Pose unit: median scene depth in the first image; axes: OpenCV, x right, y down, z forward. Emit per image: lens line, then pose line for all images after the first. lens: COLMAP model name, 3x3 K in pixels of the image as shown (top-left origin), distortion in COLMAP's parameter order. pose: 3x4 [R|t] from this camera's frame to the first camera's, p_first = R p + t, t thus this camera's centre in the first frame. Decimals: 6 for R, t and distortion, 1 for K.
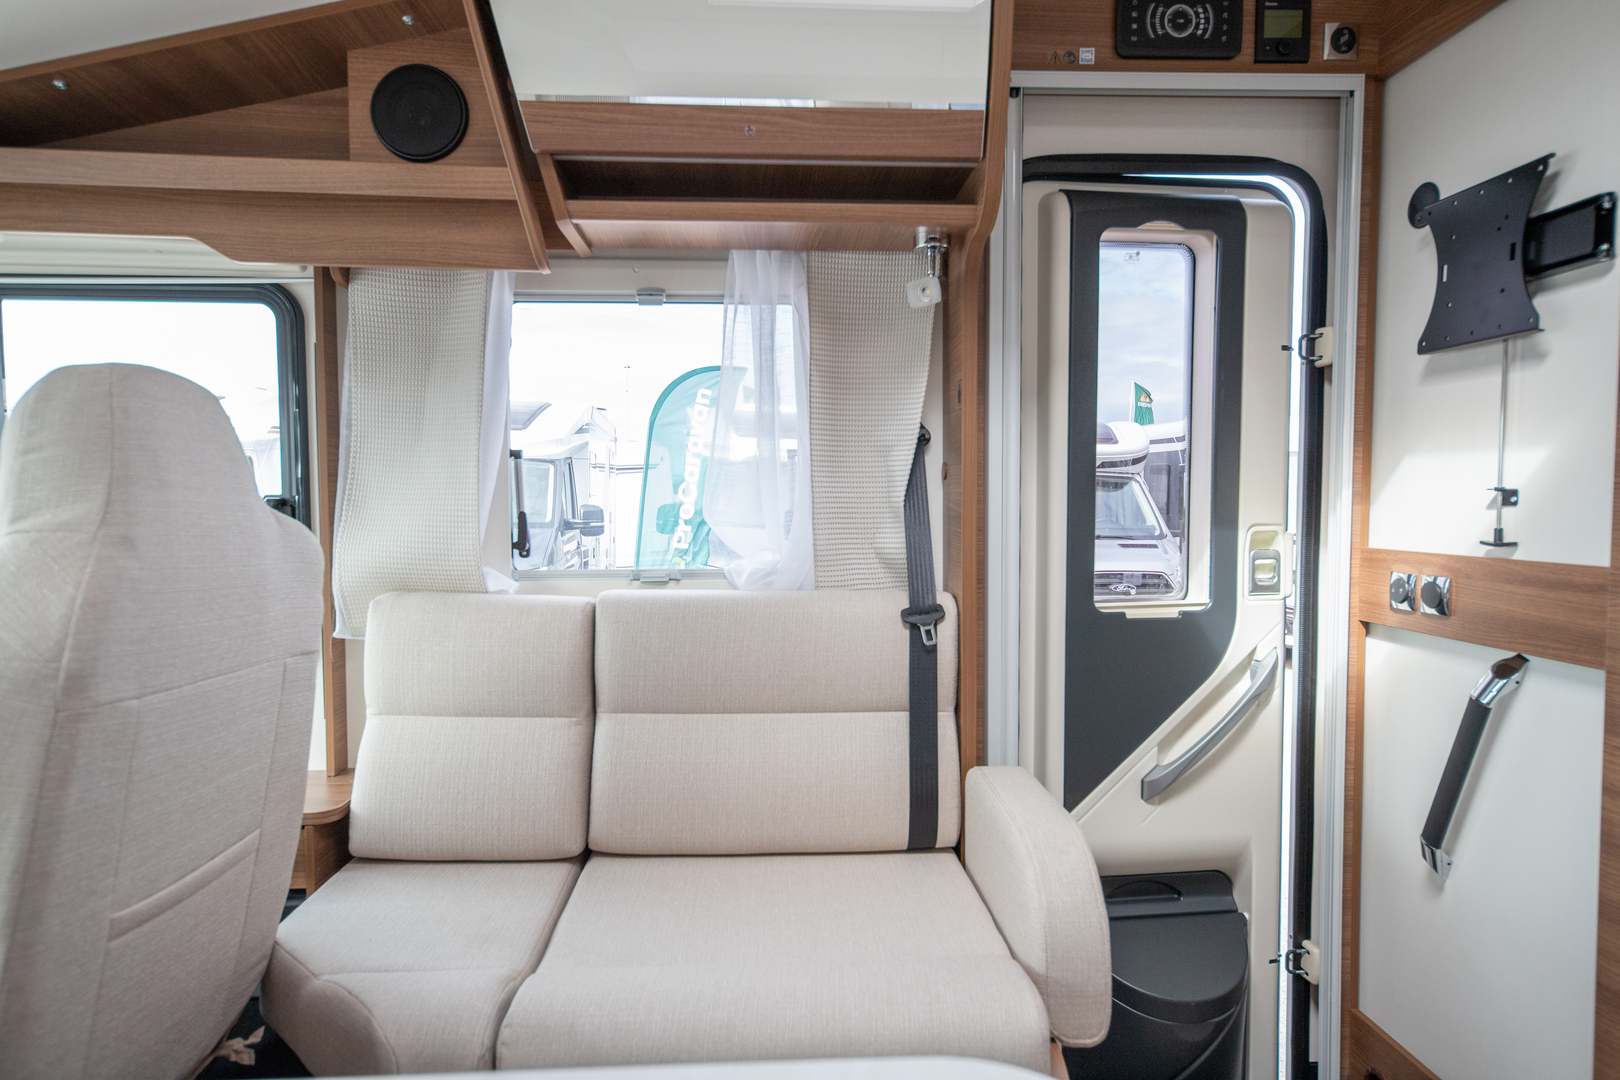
lens RADIAL K [[931.9, 0, 805.9], [0, 931.9, 542.5], [0, 0, 1]] dist [0.017654, -0.000973]
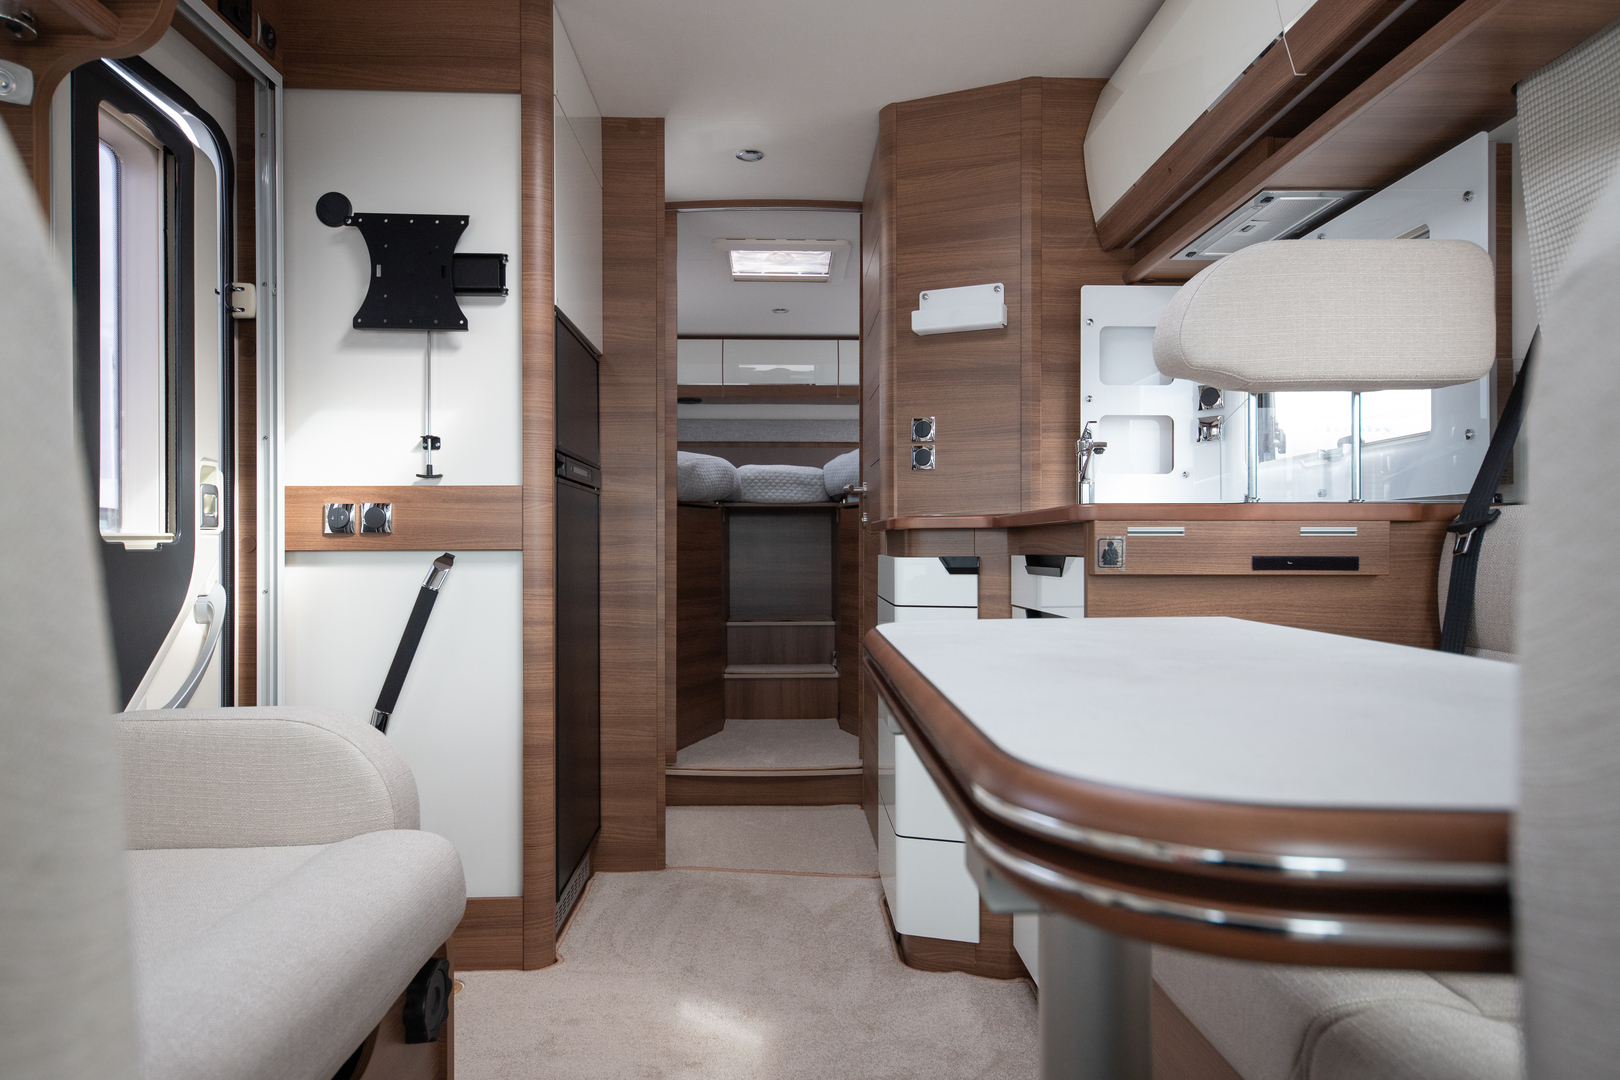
lens RADIAL K [[931.9, 0, 815.1], [0, 931.9, 534.3], [0, 0, 1]] dist [0.017654, -0.000973]
pose [[0.016402, 0.013030, 0.999781, -0.578284], [0.052874, 0.998505, -0.013880, 0.124102], [-0.998466, 0.053090, 0.015689, 0.370559]]
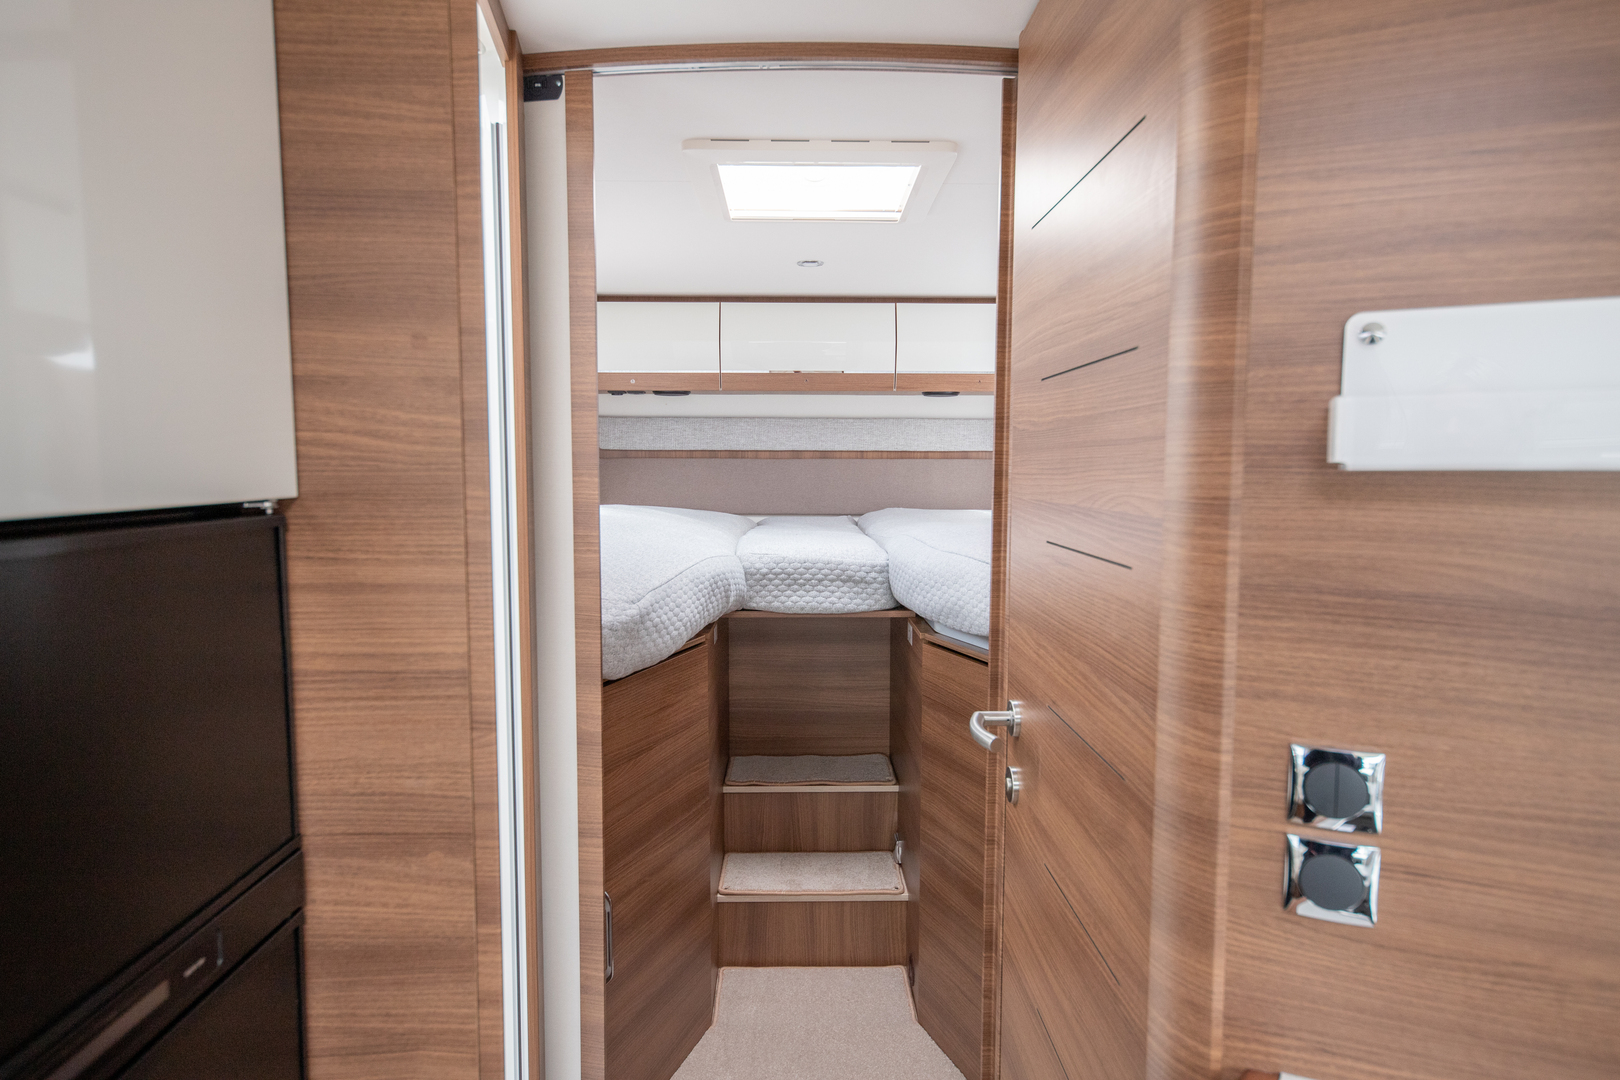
lens RADIAL K [[931.9, 0, 816.4], [0, 931.9, 544.1], [0, 0, 1]] dist [0.017654, -0.000973]
pose [[0.030815, -0.079742, 0.996339, 0.520049], [0.048001, 0.995780, 0.078212, -0.232057], [-0.998372, 0.045415, 0.034513, 0.440342]]
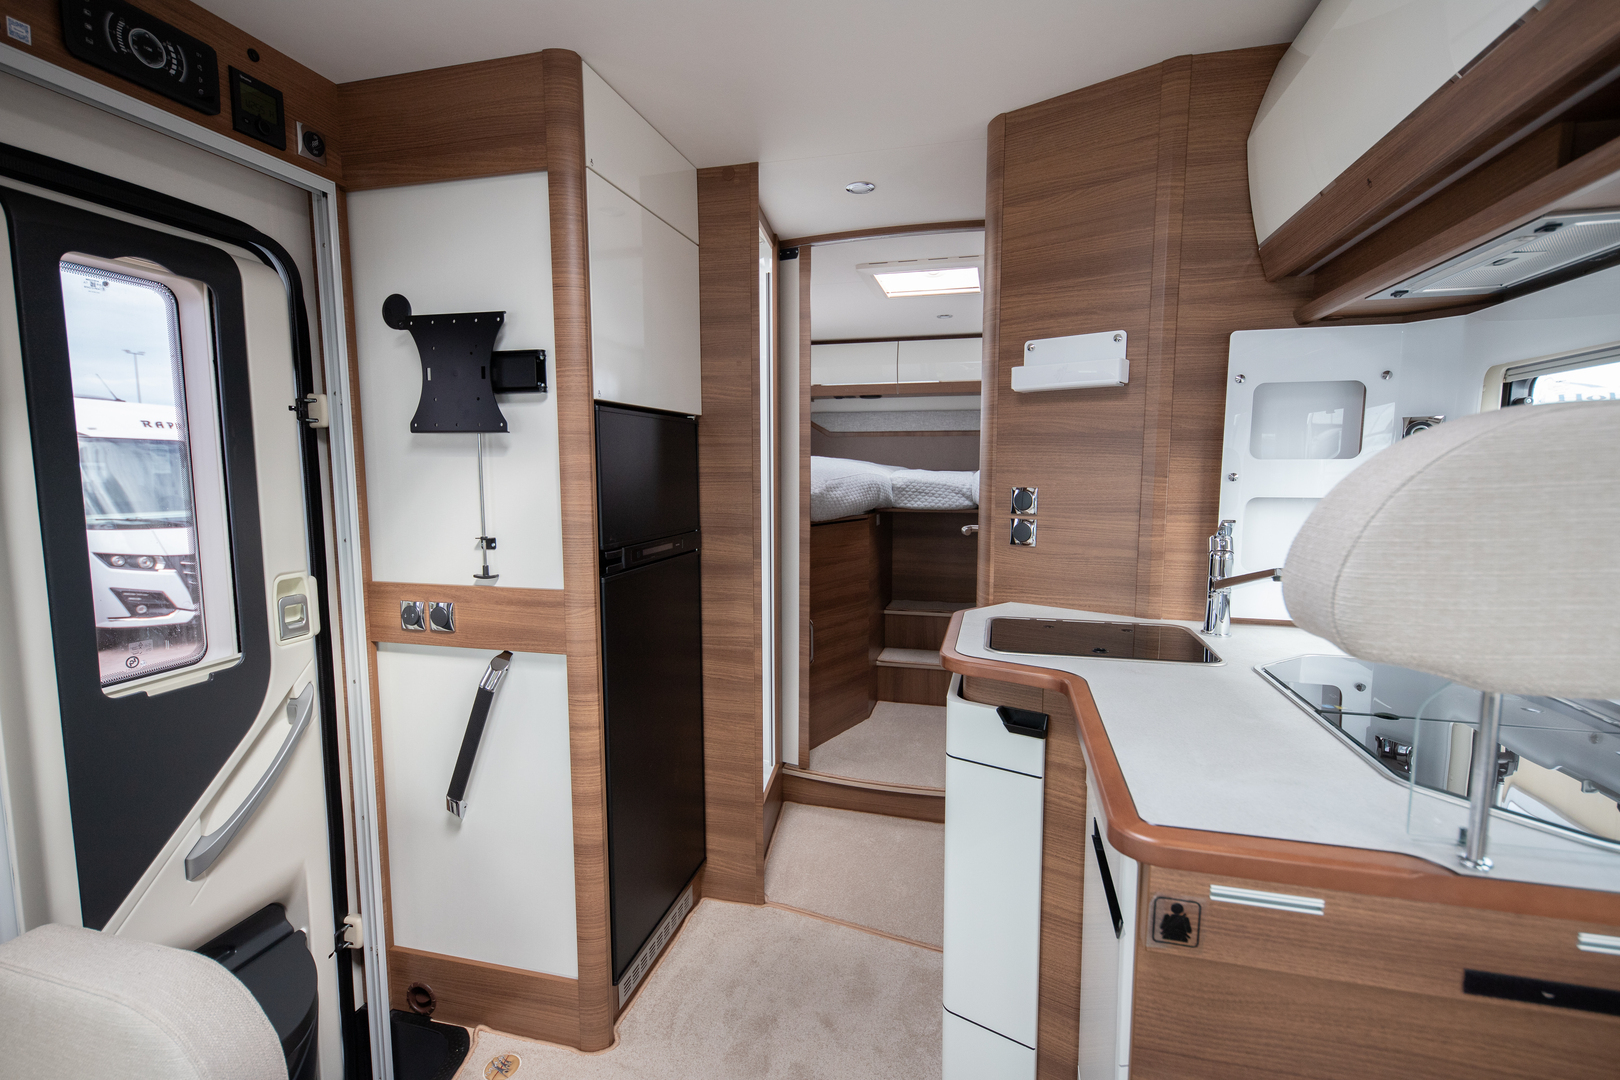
lens RADIAL K [[720.5, 0, 817.0], [0, 720.5, 538.6], [0, 0, 1]] dist [0.014964, -0.002409]
pose [[0.299708, -0.091899, 0.949595, -0.129362], [0.047177, 0.995560, 0.081457, -0.108671], [-0.952864, 0.020386, 0.302712, 0.175194]]
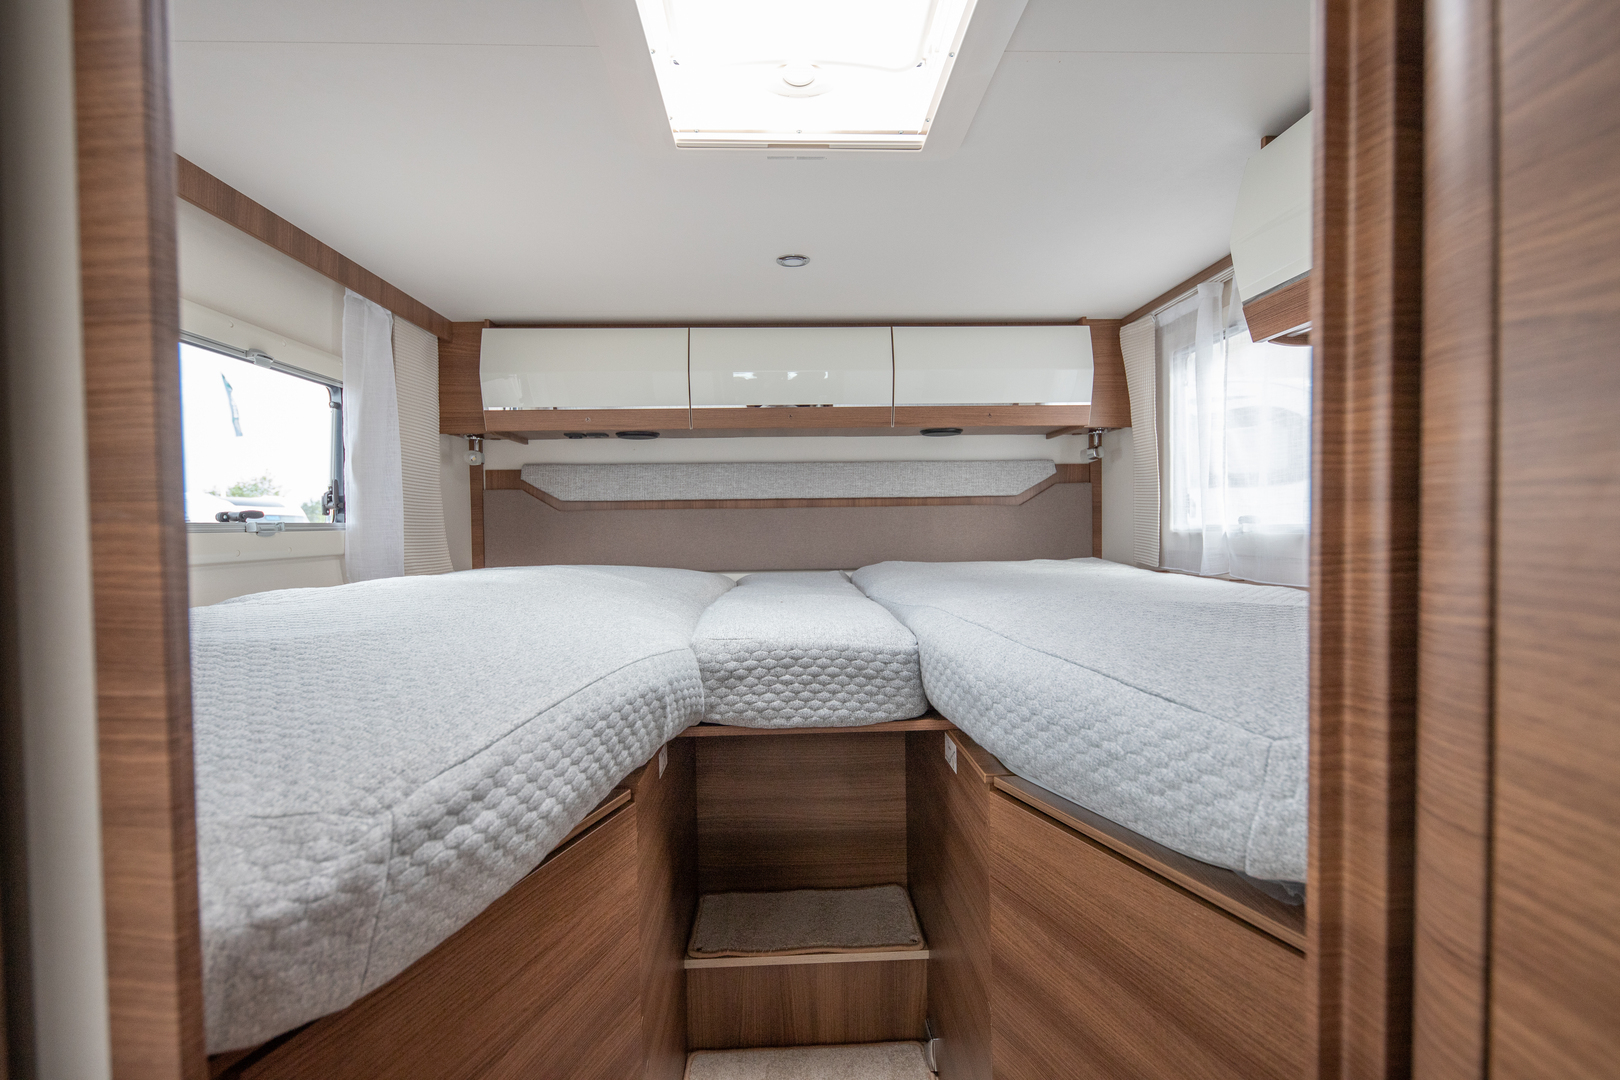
lens RADIAL K [[720.5, 0, 816.0], [0, 720.5, 534.2], [0, 0, 1]] dist [0.014964, -0.002409]
pose [[0.008826, -0.012124, 0.999888, 1.281502], [0.067142, 0.997677, 0.011504, -0.218127], [-0.997704, 0.067033, 0.009619, 0.472929]]
